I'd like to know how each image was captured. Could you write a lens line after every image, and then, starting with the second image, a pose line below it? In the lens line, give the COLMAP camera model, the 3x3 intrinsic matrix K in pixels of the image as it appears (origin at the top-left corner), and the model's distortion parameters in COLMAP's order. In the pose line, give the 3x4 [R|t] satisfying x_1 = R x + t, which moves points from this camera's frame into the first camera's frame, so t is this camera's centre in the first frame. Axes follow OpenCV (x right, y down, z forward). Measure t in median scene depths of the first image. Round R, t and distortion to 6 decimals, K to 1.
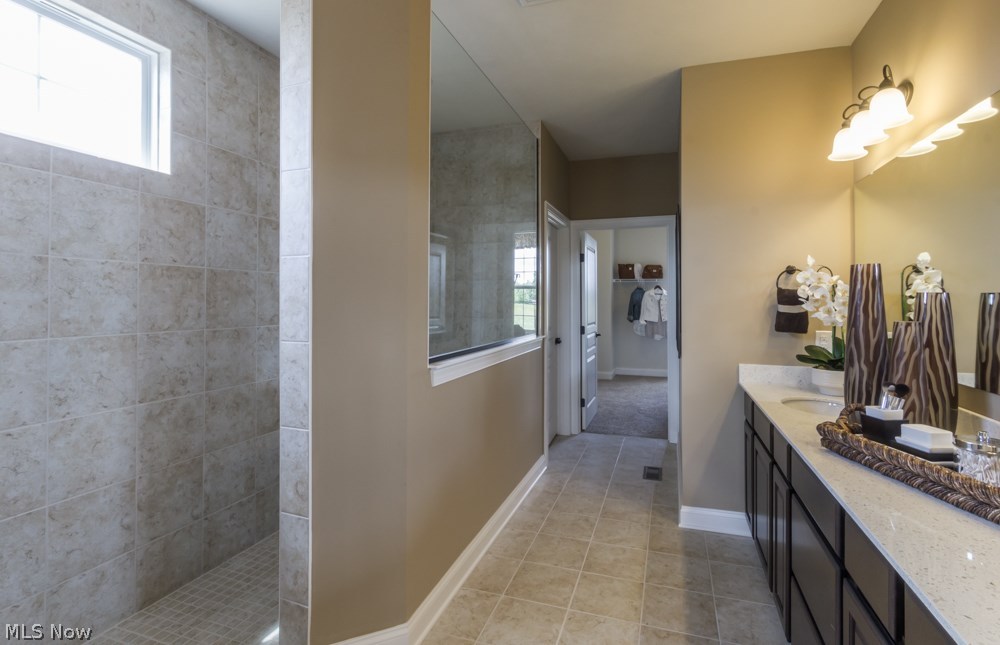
lens RADIAL K [[459.6, 0, 500.0], [0, 459.6, 322.5], [0, 0, 1]] dist [0.002395, -0.000296]
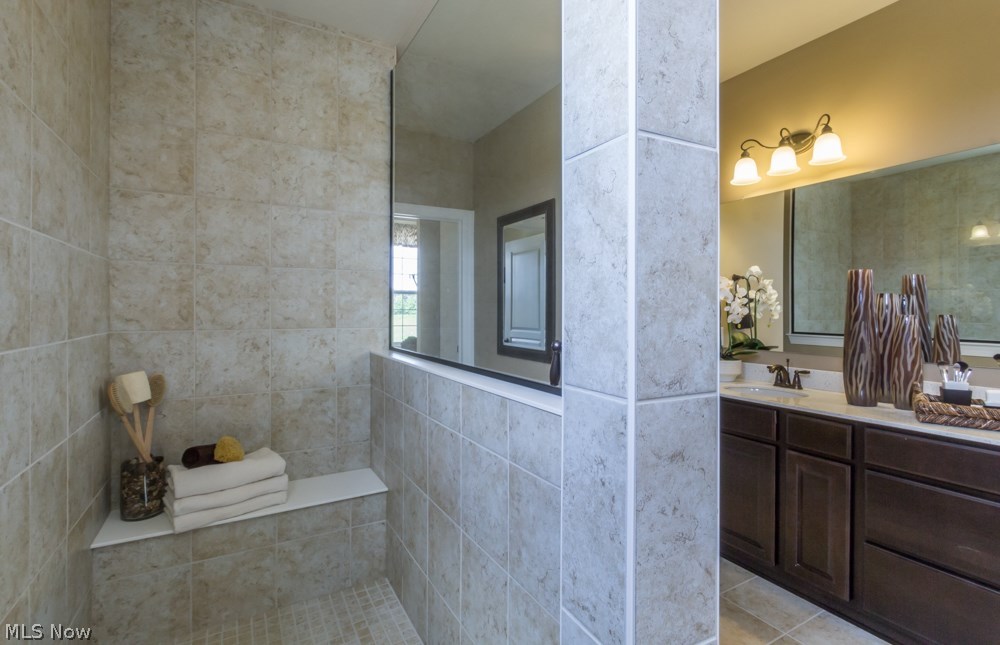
lens RADIAL K [[471.9, 0, 486.8], [0, 471.9, 334.9], [0, 0, 1]] dist [-0.002425, -0.000485]
pose [[0.659290, -0.040186, 0.750814, -0.366719], [0.034025, 0.999142, 0.023600, -0.007774], [-0.751119, 0.009987, 0.660092, 0.403690]]
